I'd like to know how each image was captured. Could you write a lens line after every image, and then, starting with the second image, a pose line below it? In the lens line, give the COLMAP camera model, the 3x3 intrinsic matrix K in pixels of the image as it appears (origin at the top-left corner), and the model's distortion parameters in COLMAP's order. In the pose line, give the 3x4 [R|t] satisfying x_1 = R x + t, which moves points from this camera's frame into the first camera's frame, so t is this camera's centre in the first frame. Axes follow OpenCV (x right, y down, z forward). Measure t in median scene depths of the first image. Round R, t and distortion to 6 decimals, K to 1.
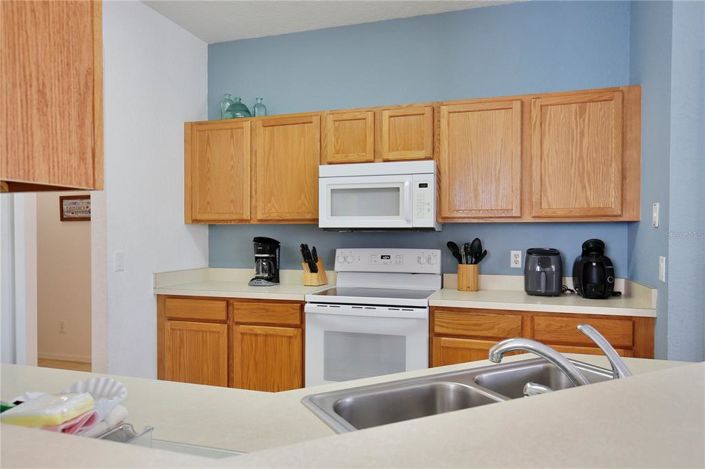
lens RADIAL K [[489.2, 0, 353.7], [0, 489.2, 233.2], [0, 0, 1]] dist [0.002897, 0.001765]
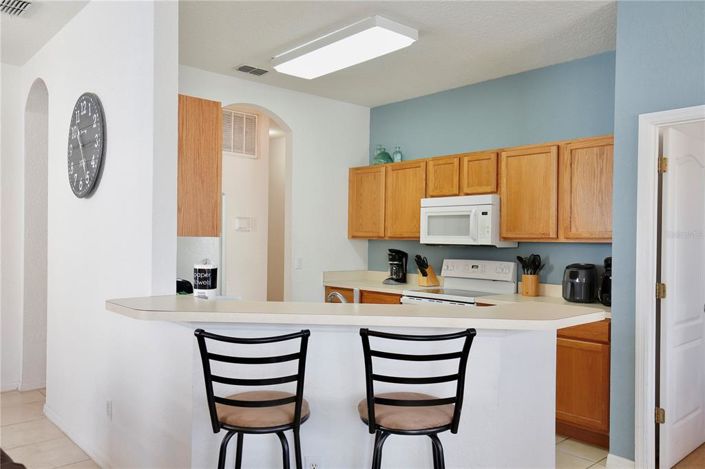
lens RADIAL K [[566.9, 0, 352.5], [0, 566.9, 233.5], [0, 0, 1]] dist [-0.005277, 0.000510]
pose [[0.857090, 0.006468, -0.515126, 0.577637], [-0.011238, 0.999918, -0.006143, -0.027150], [0.515044, 0.011054, 0.857093, -0.465886]]
